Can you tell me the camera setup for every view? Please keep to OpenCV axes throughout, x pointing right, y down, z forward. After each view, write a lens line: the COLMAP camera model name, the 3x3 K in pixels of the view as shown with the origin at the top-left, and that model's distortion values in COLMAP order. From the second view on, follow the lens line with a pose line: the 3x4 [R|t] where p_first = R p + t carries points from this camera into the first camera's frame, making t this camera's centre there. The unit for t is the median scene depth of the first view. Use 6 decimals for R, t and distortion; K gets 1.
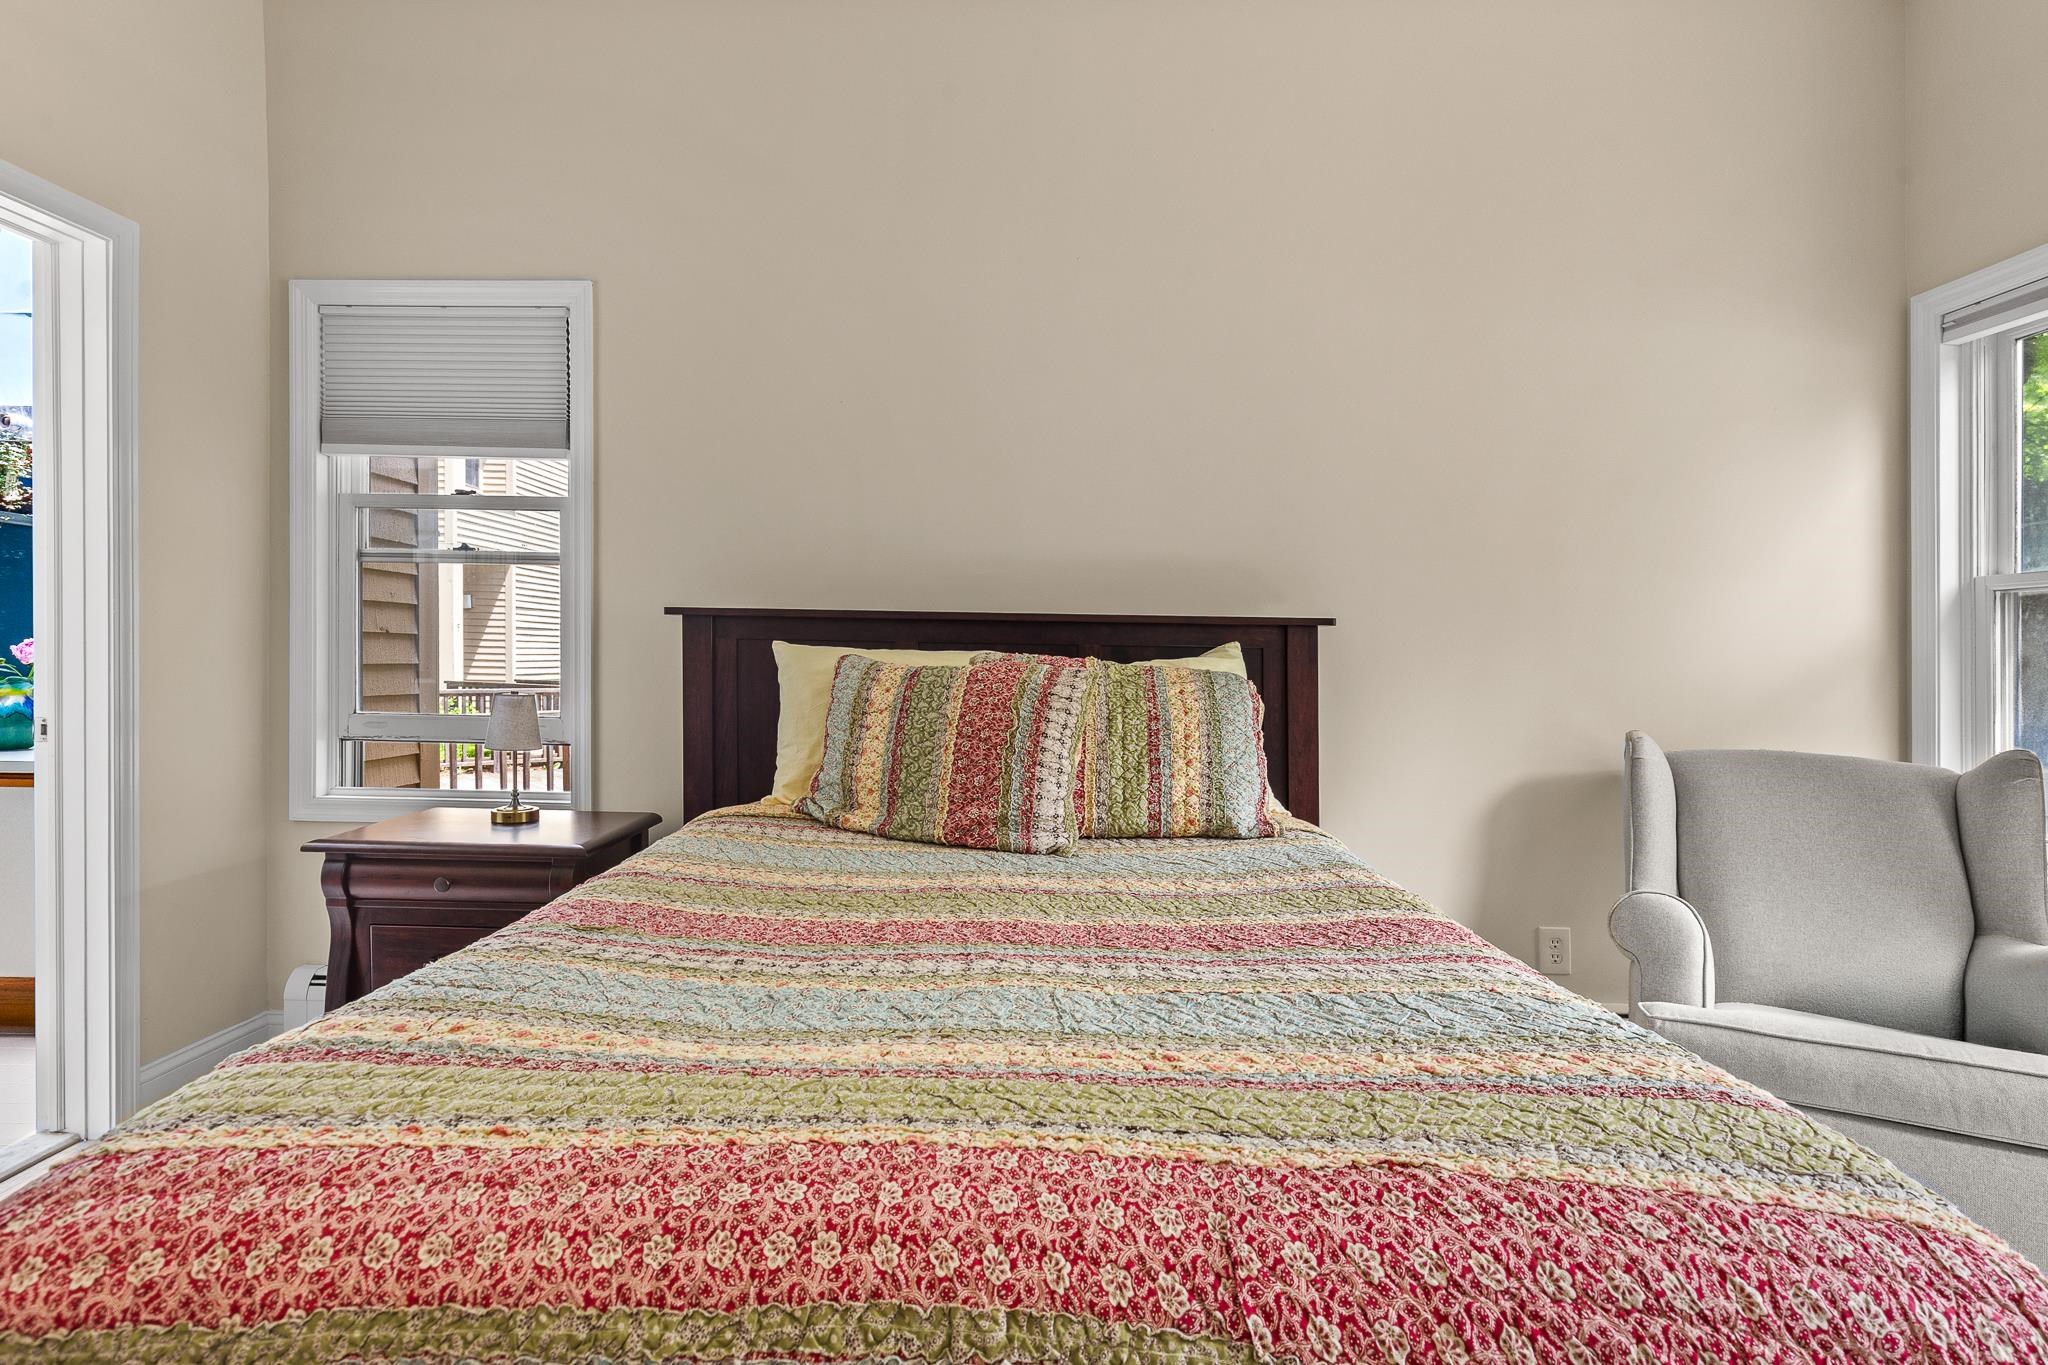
lens RADIAL K [[1046.2, 0, 1017.6], [0, 1046.2, 660.1], [0, 0, 1]] dist [0.004858, -0.000919]
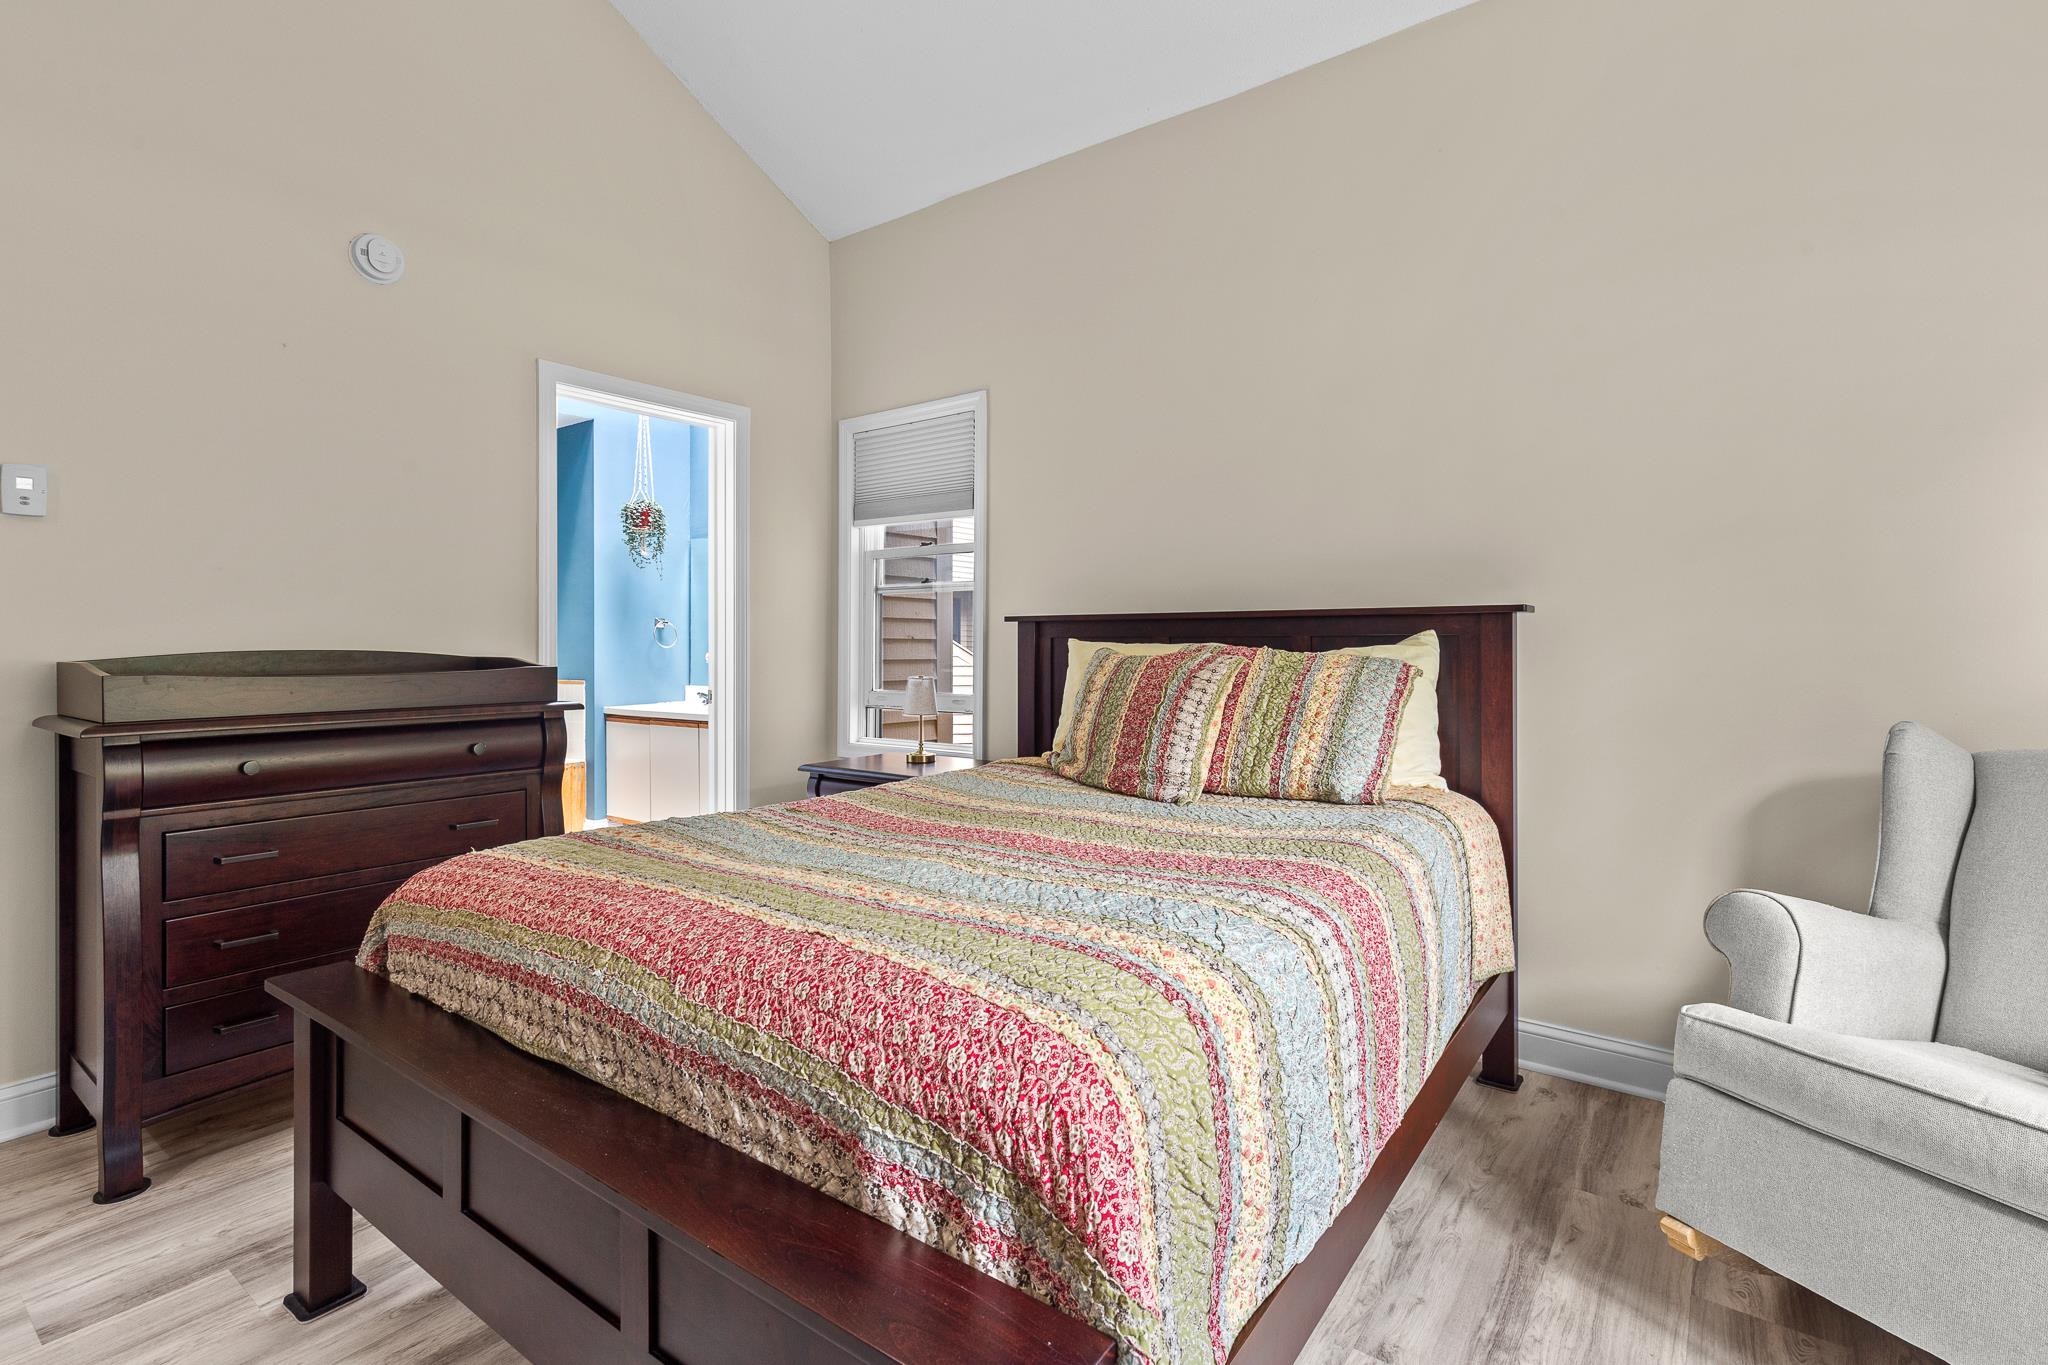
lens RADIAL K [[931.4, 0, 1030.0], [0, 931.4, 644.0], [0, 0, 1]] dist [-0.002054, -0.000298]
pose [[0.829210, -0.018652, -0.558626, 0.457368], [0.011829, 0.999805, -0.015824, 0.008075], [0.558812, 0.006514, 0.829269, -0.027479]]
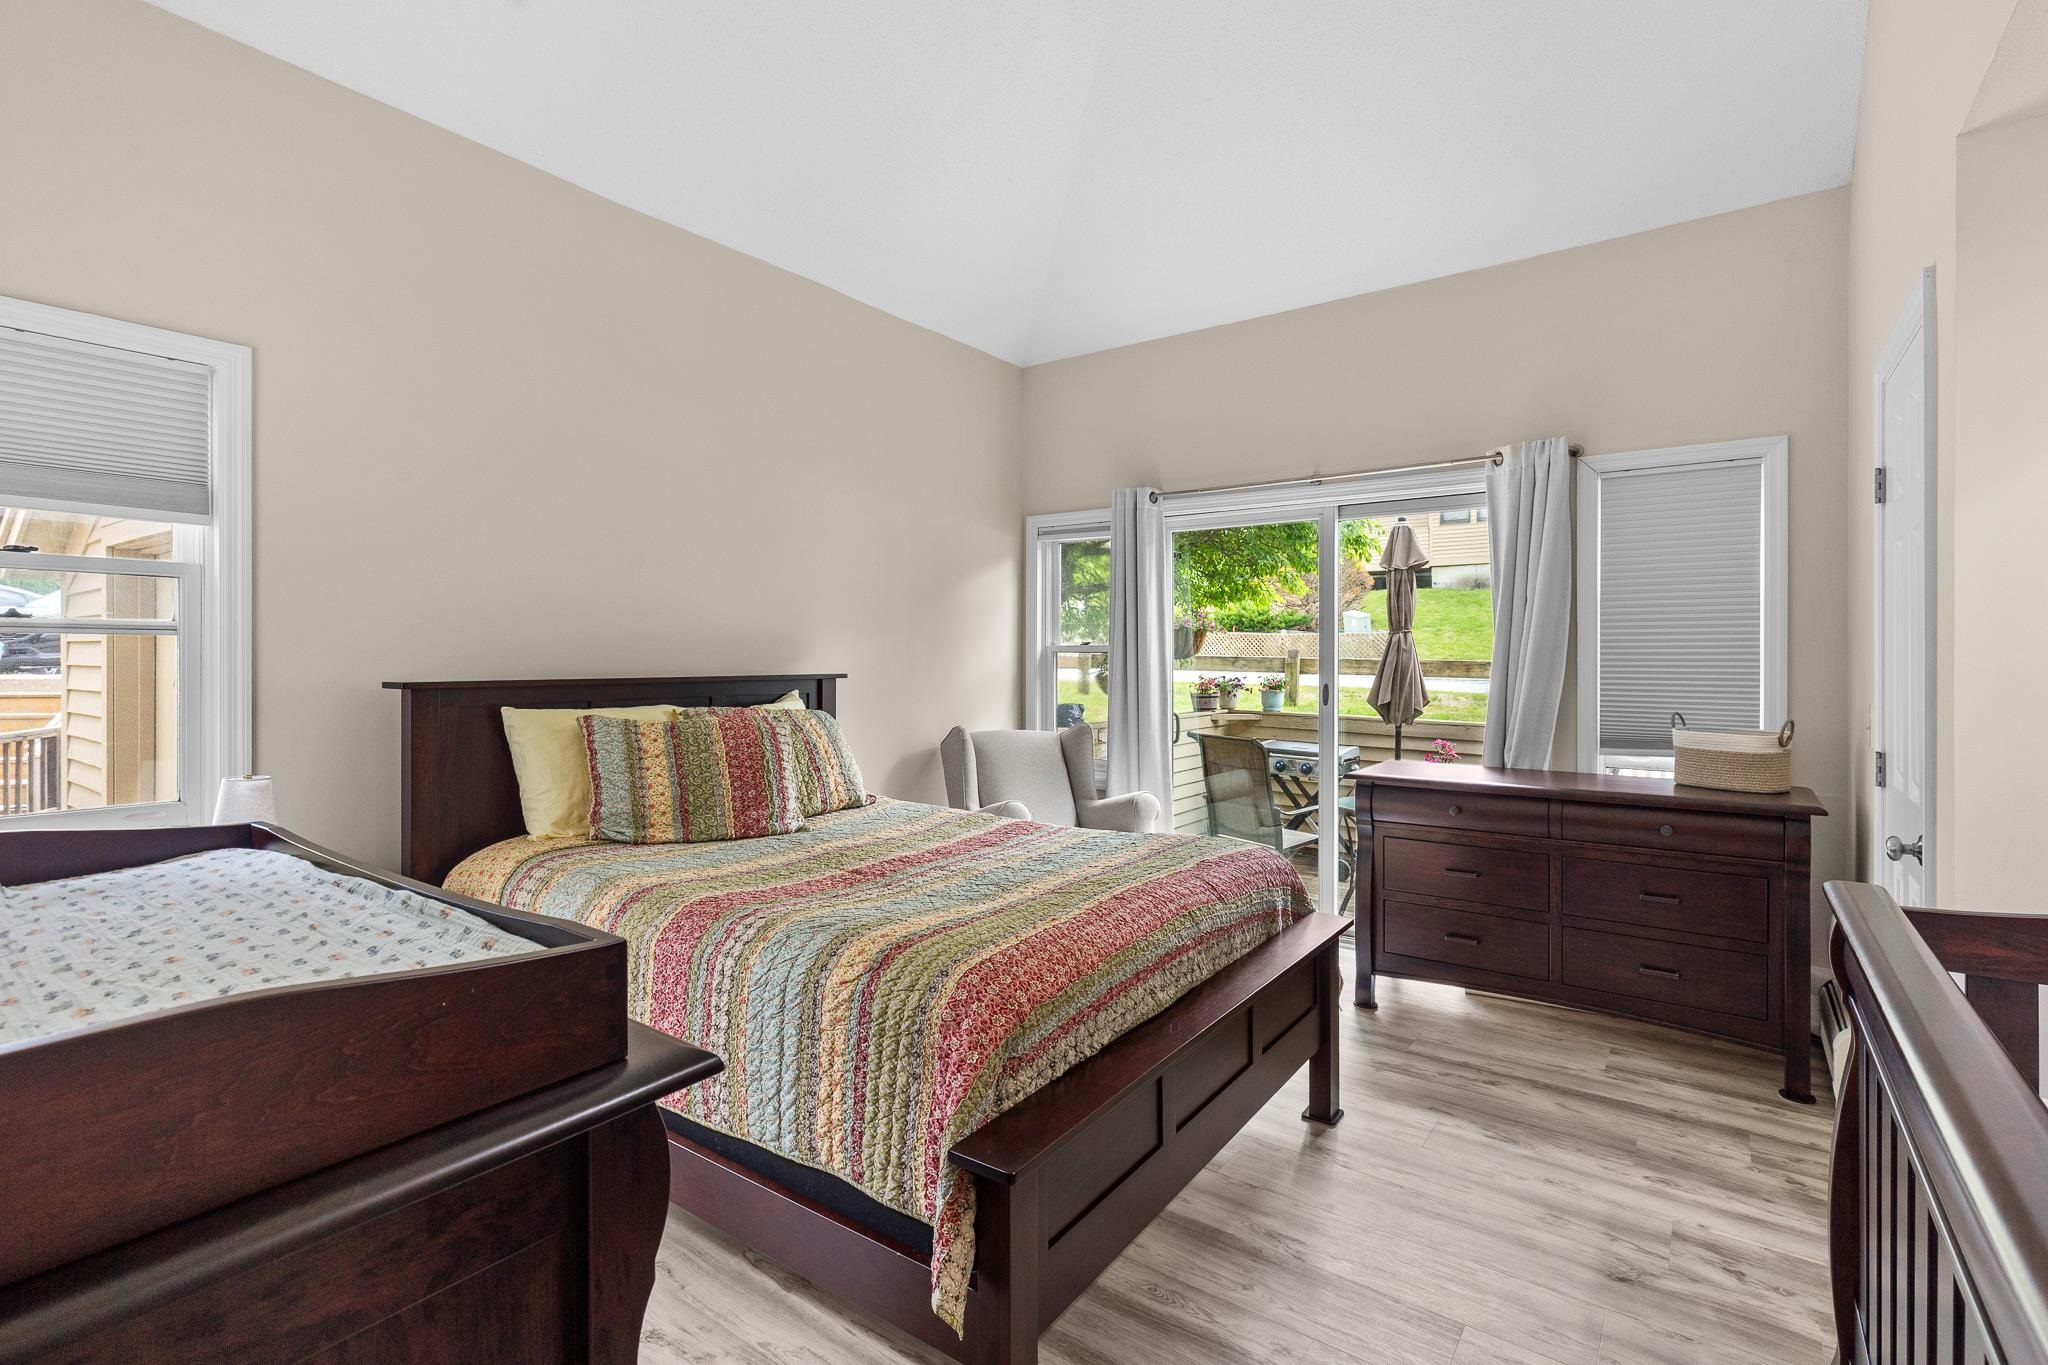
lens RADIAL K [[948.2, 0, 1023.4], [0, 948.2, 676.0], [0, 0, 1]] dist [0.000767, -0.000721]
pose [[0.560033, -0.035329, 0.827717, -0.912239], [0.012219, 0.999334, 0.034387, -0.096737], [-0.828380, -0.009144, 0.560091, -0.113235]]
